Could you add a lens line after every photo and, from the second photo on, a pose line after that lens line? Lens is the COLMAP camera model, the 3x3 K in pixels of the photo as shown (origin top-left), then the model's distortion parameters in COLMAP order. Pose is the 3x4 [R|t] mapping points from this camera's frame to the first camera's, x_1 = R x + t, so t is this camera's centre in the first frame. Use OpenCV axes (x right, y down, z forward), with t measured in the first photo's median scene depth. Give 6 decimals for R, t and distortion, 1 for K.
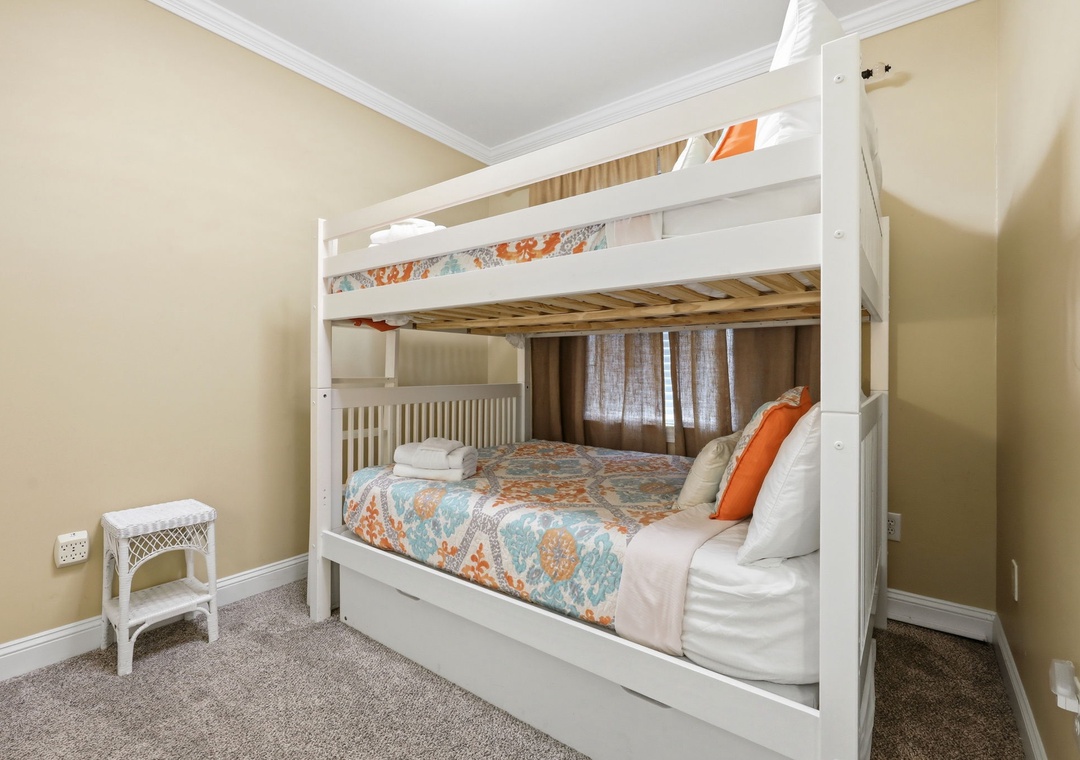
lens RADIAL K [[487.2, 0, 546.6], [0, 487.2, 371.1], [0, 0, 1]] dist [0.000632, 0.000009]
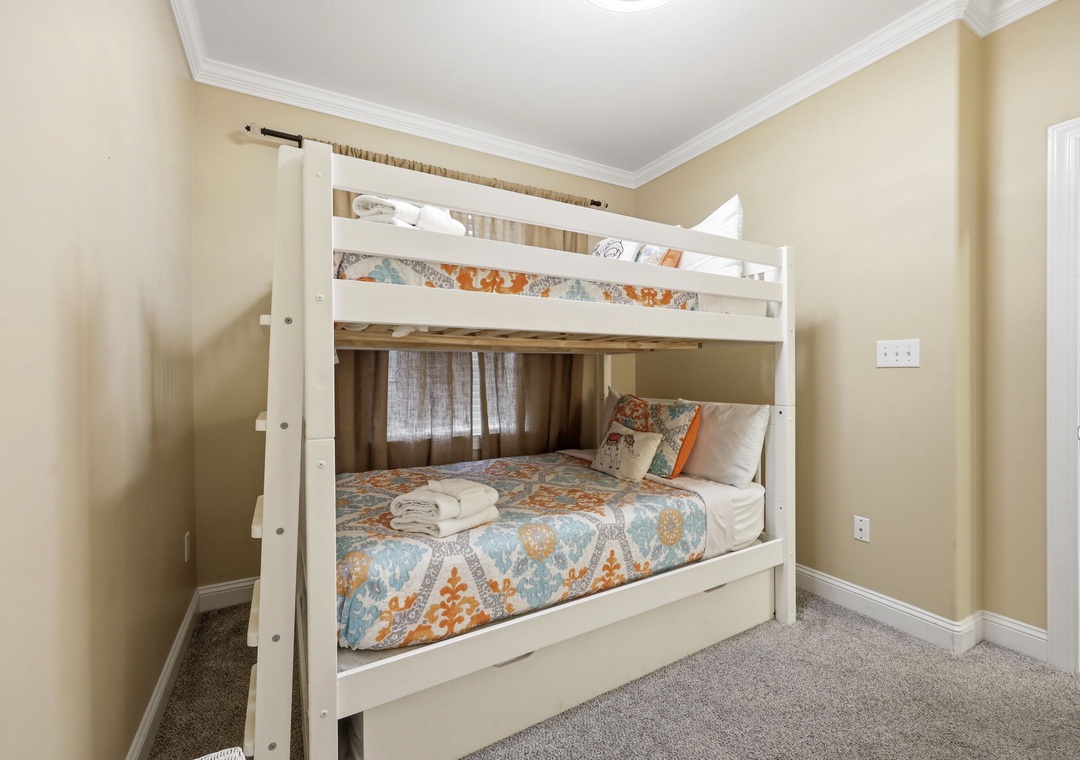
lens RADIAL K [[465.2, 0, 548.0], [0, 465.2, 377.4], [0, 0, 1]] dist [0.001196, 0.000082]
pose [[0.393458, -0.013931, 0.919237, -1.024457], [0.010615, 0.999887, 0.010610, -0.046507], [-0.919281, 0.005583, 0.393561, 0.631127]]
